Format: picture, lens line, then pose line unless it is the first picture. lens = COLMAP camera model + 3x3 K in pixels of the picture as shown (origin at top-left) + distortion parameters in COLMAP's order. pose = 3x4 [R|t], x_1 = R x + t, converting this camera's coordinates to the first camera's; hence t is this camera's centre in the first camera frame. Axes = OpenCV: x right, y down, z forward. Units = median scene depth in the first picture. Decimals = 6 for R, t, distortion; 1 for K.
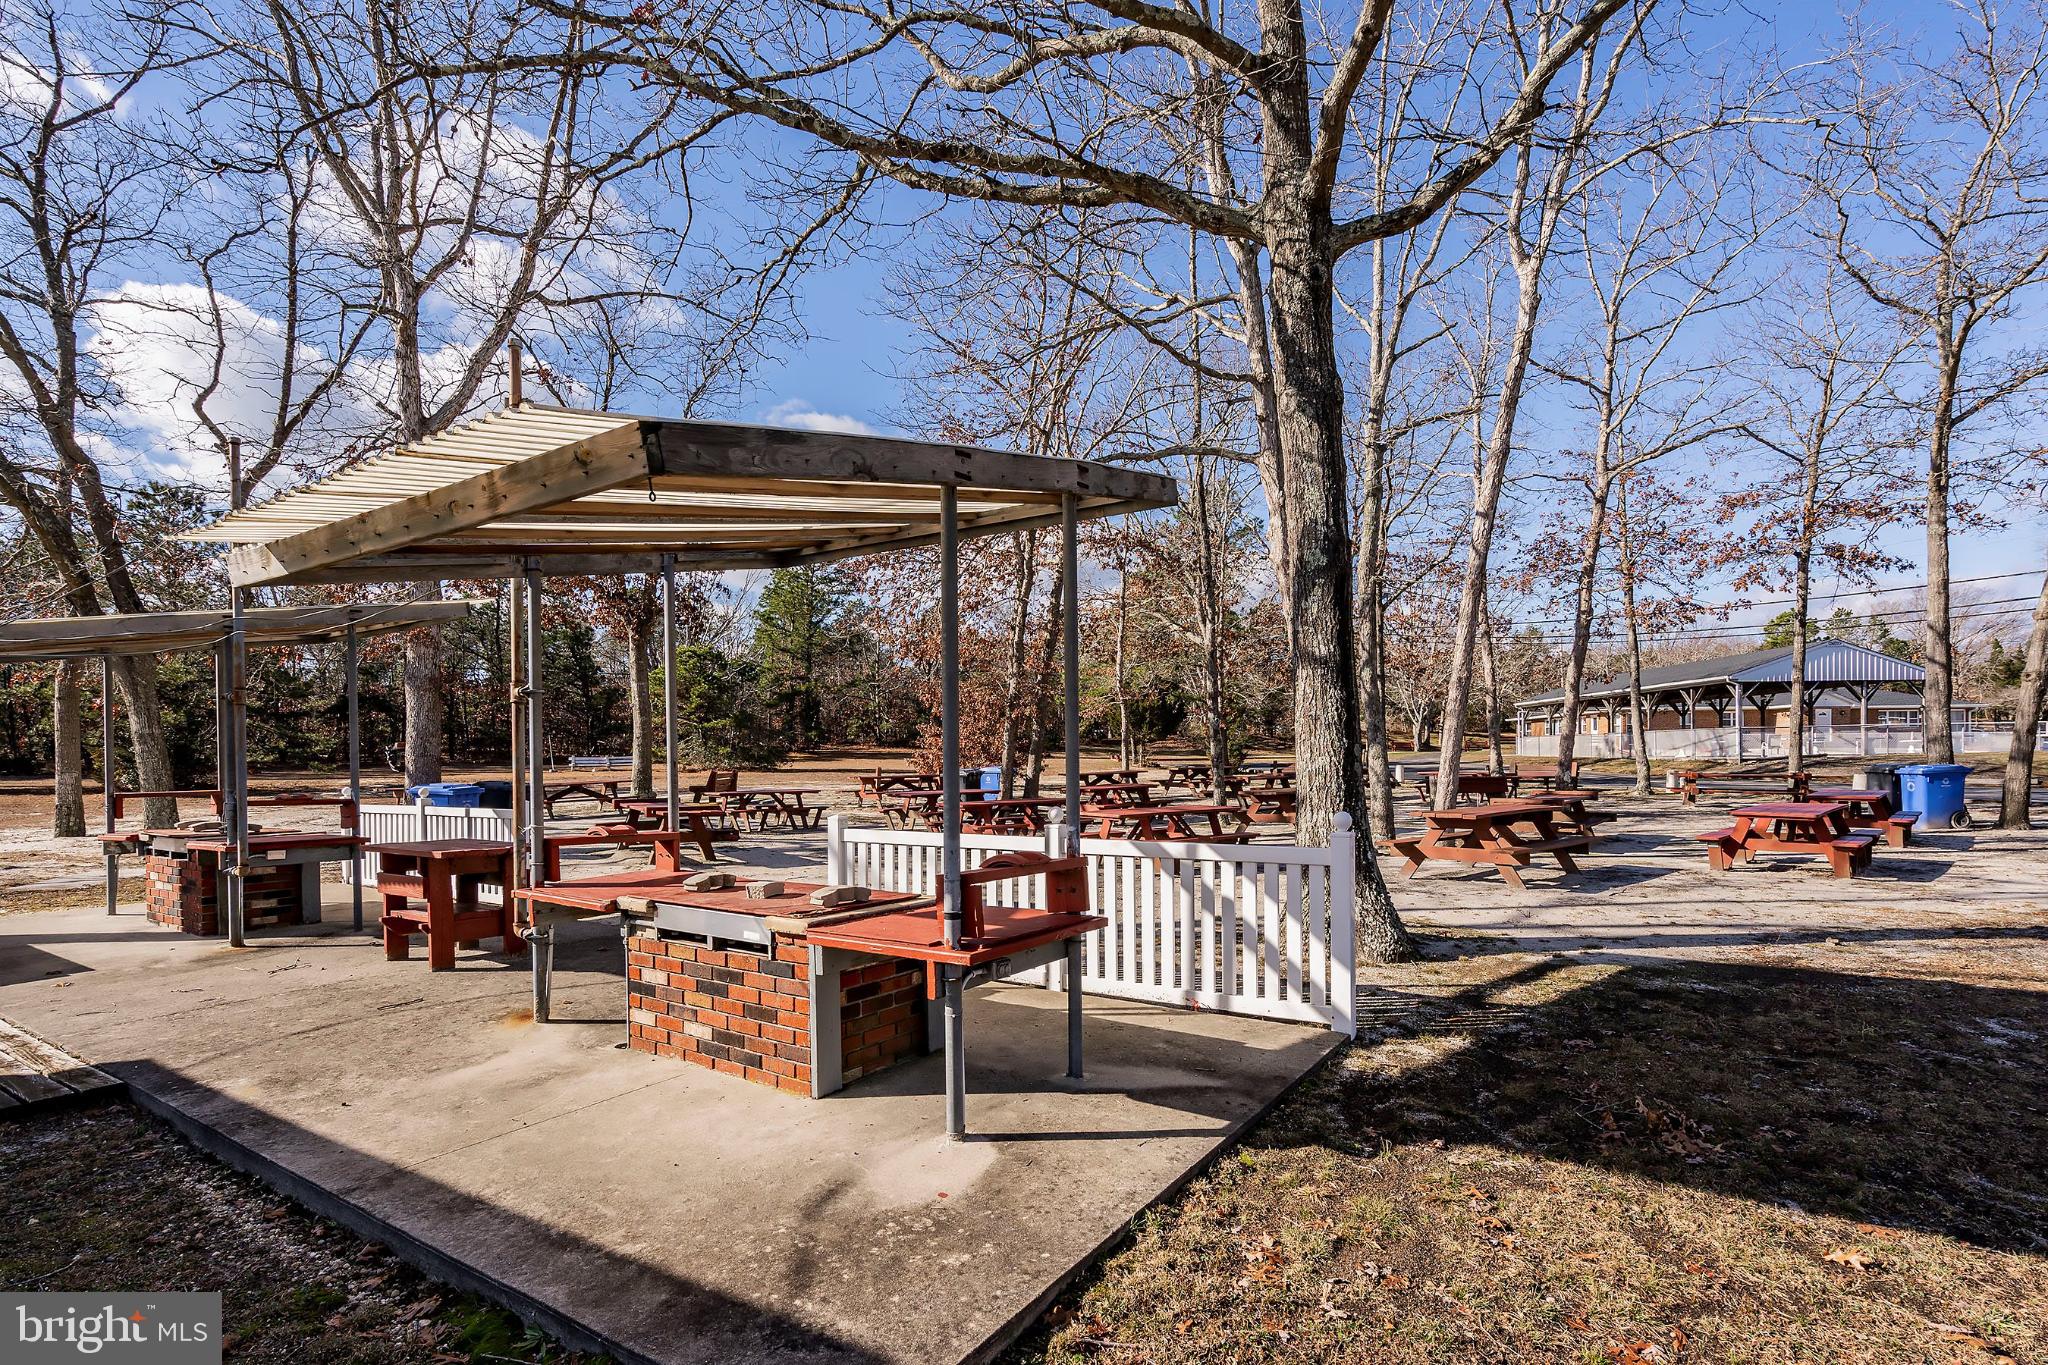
lens RADIAL K [[926.1, 0, 1020.9], [0, 926.1, 744.7], [0, 0, 1]] dist [-0.013314, 0.001591]
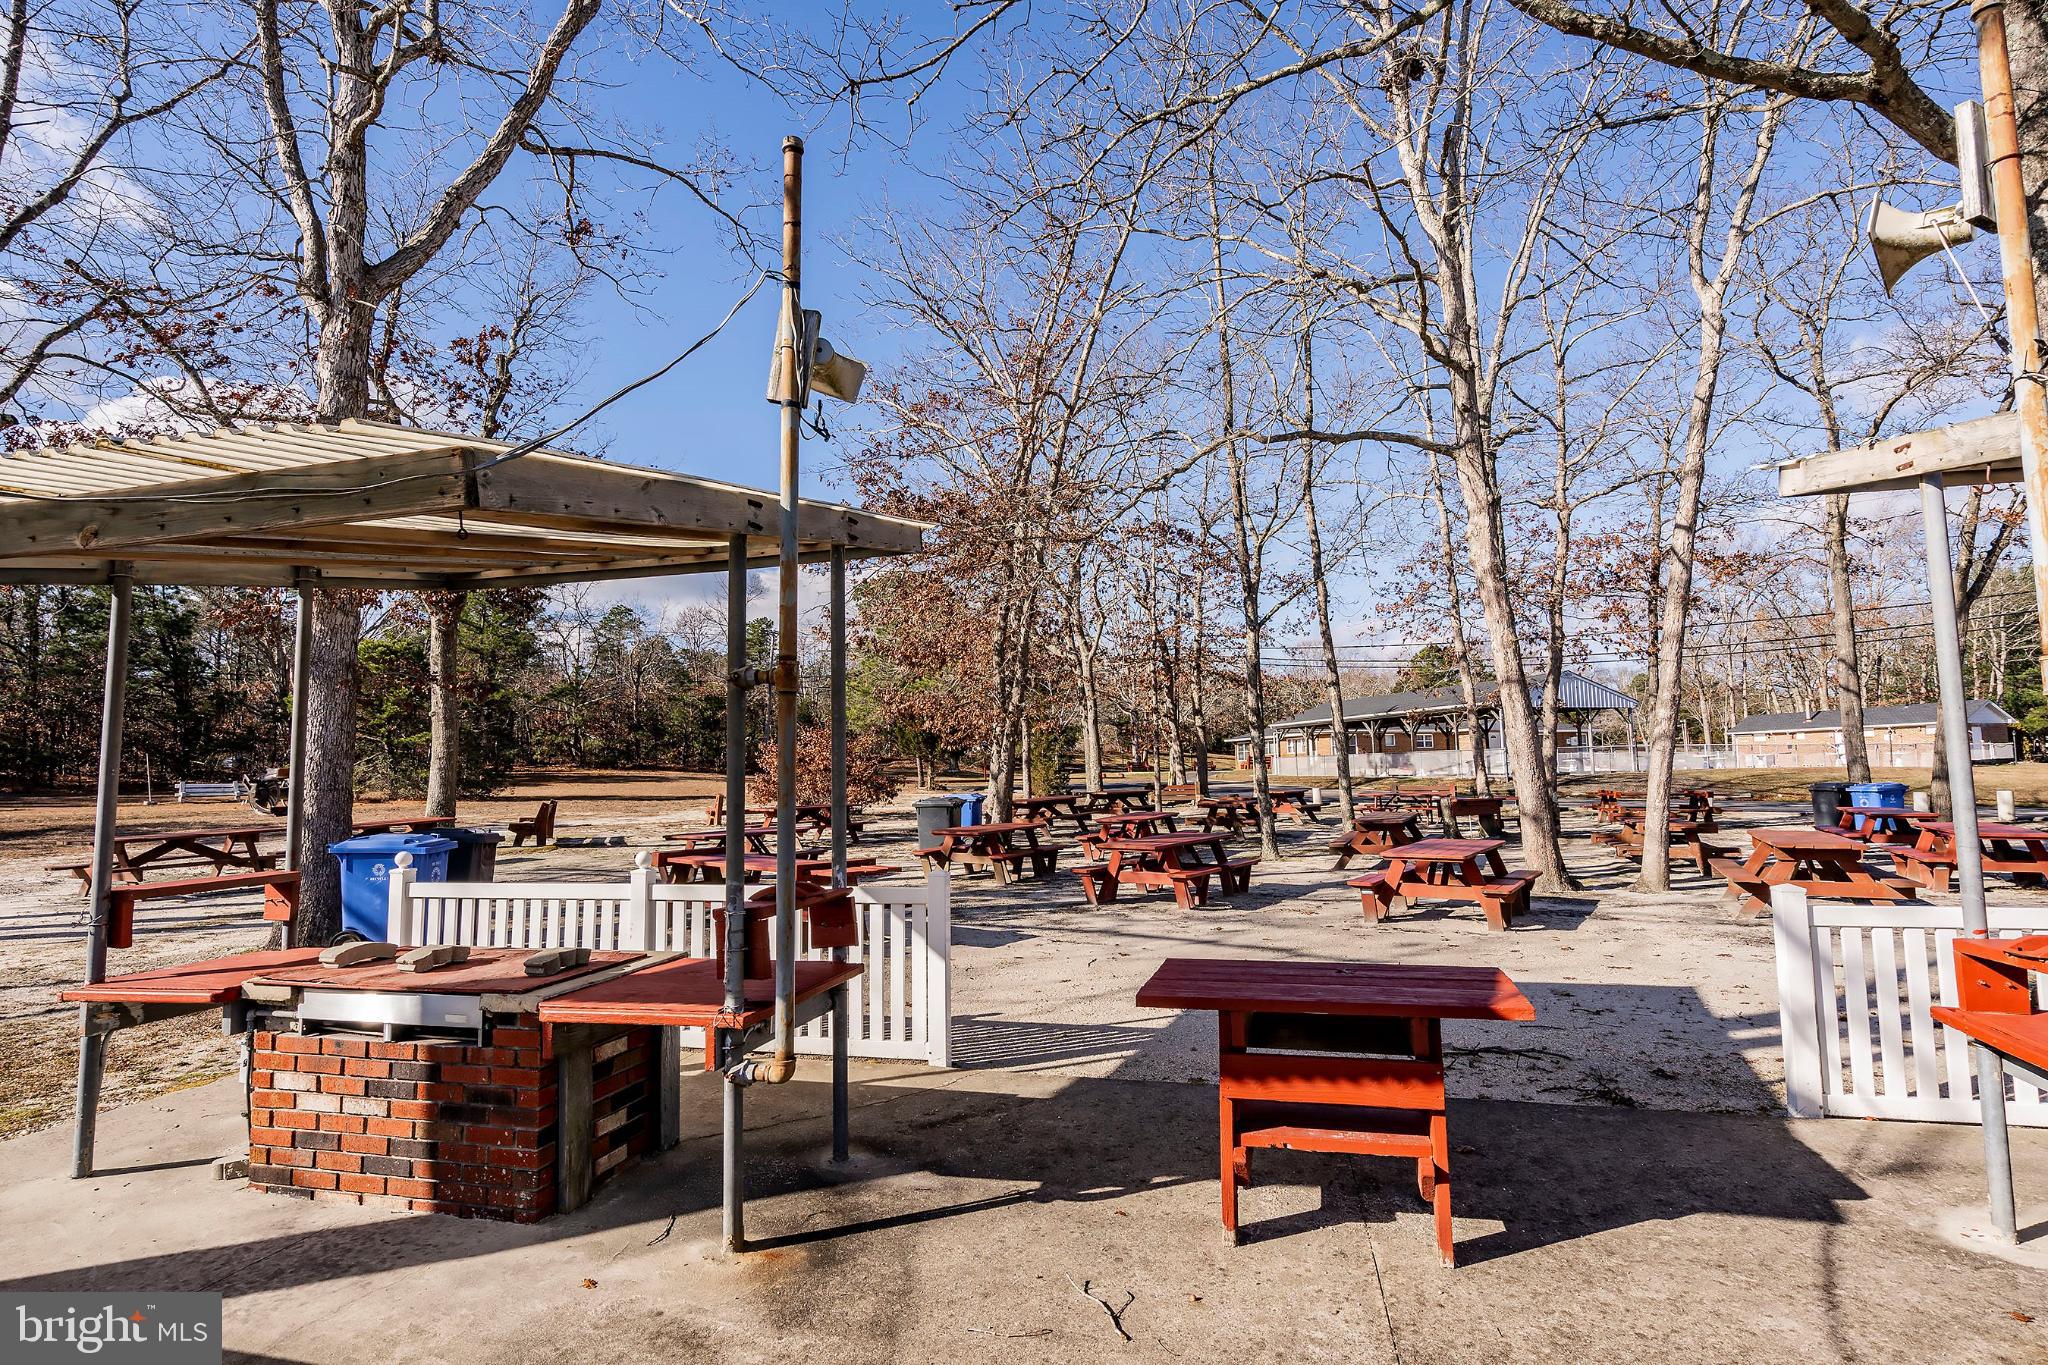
lens RADIAL K [[987.2, 0, 1018.6], [0, 987.2, 648.3], [0, 0, 1]] dist [-0.004454, -0.000315]
pose [[0.948884, 0.035813, 0.313588, -0.534468], [0.001140, 0.993146, -0.116872, -0.005649], [-0.315624, 0.111256, 0.942339, 0.291256]]
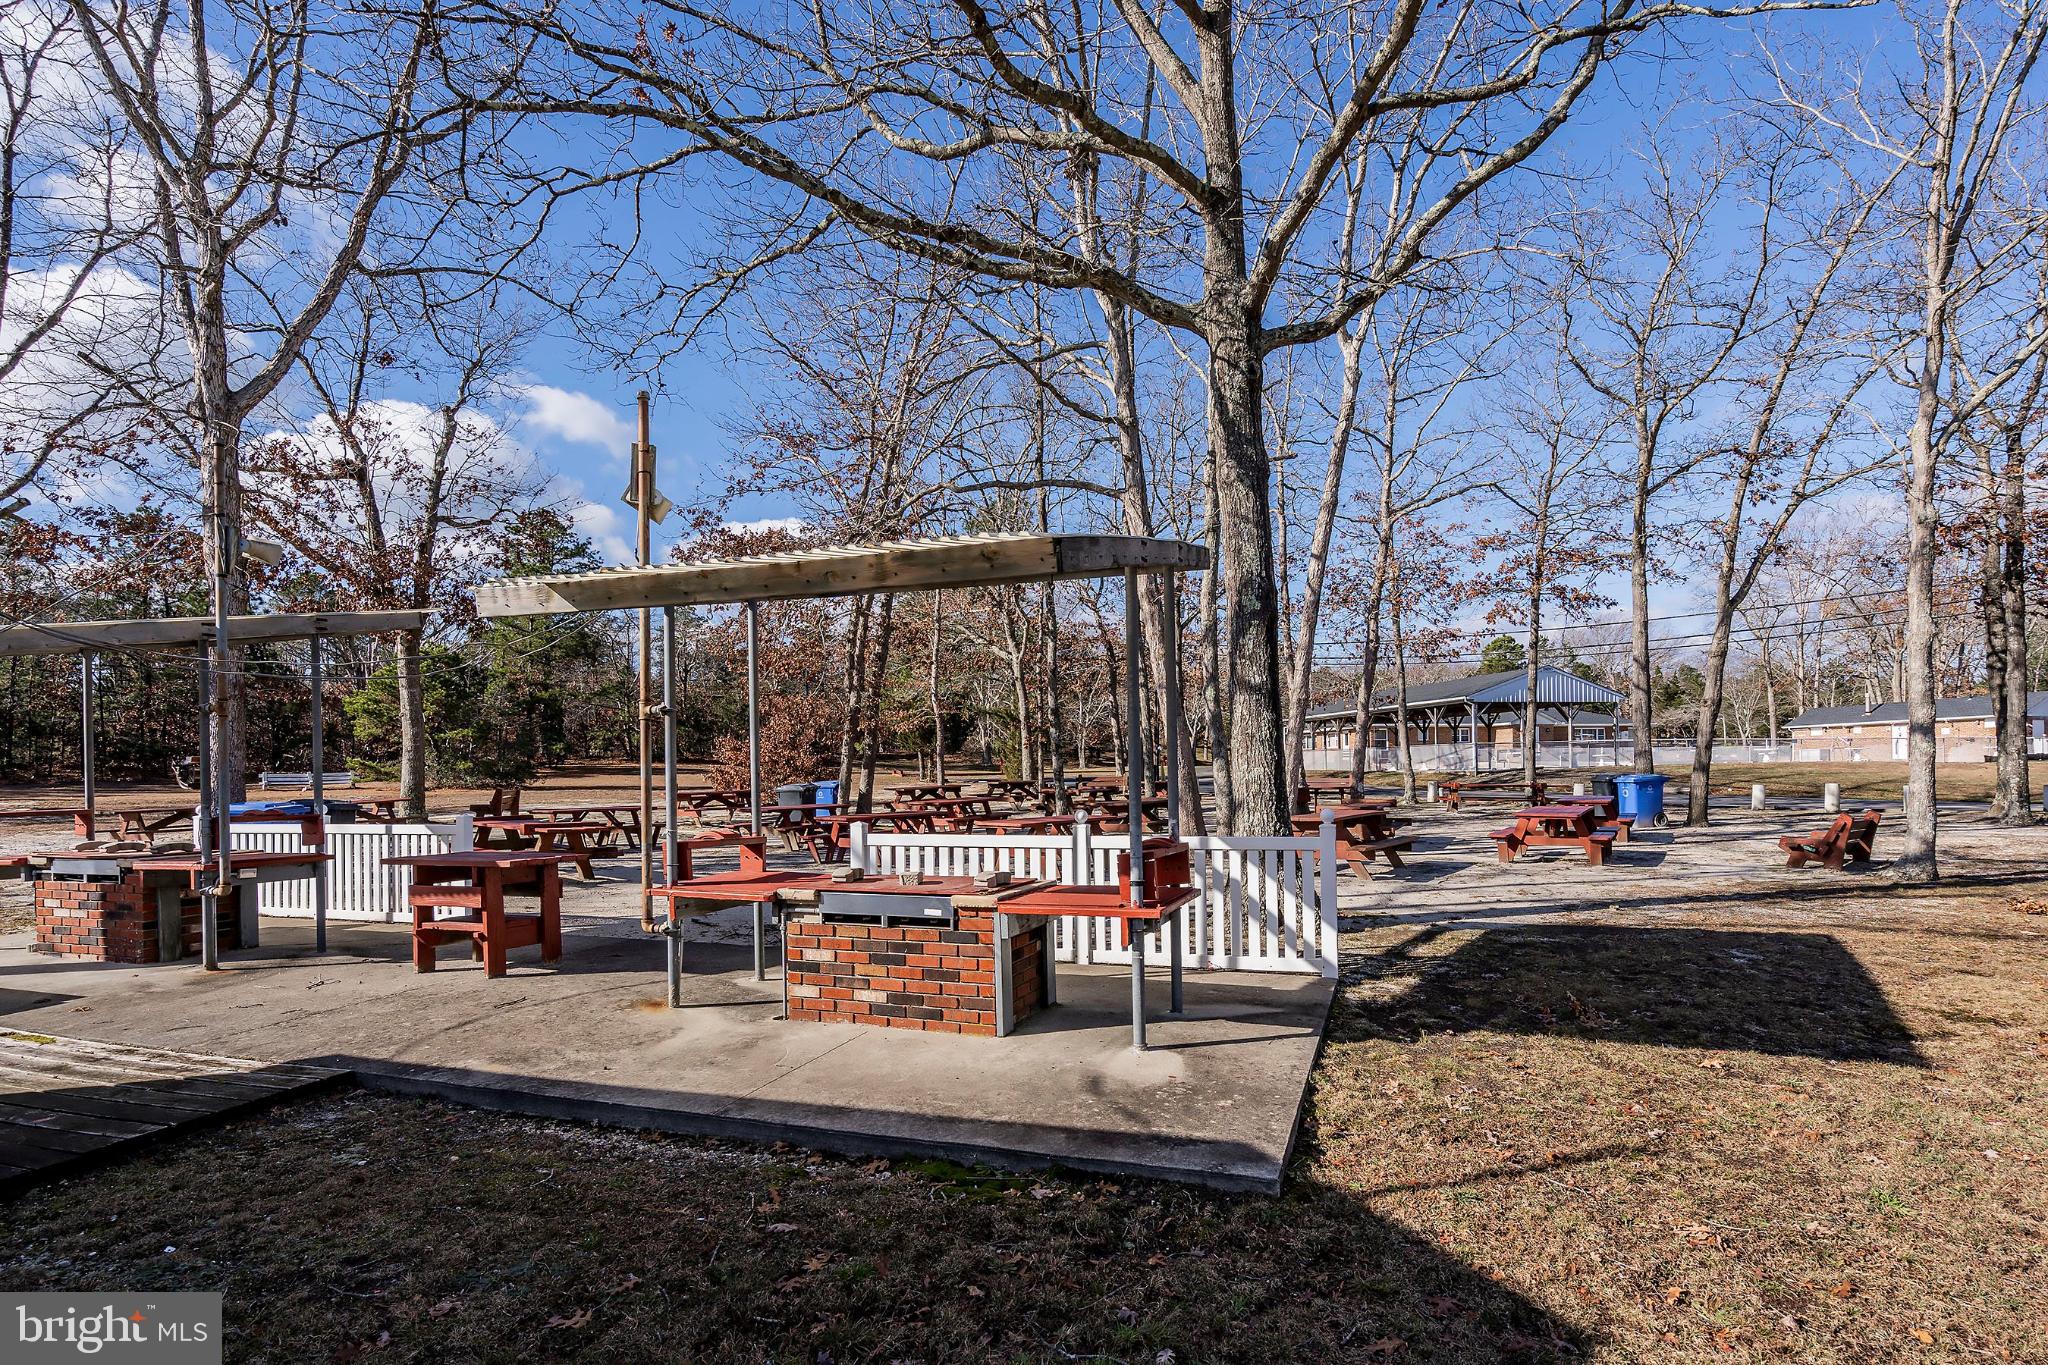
lens RADIAL K [[986.1, 0, 998.2], [0, 986.1, 738.6], [0, 0, 1]] dist [-0.011236, -0.000241]
pose [[0.974480, 0.004109, 0.224436, -0.174756], [0.000583, 0.999783, -0.020833, 0.001023], [-0.224472, 0.020432, 0.974266, -0.105032]]
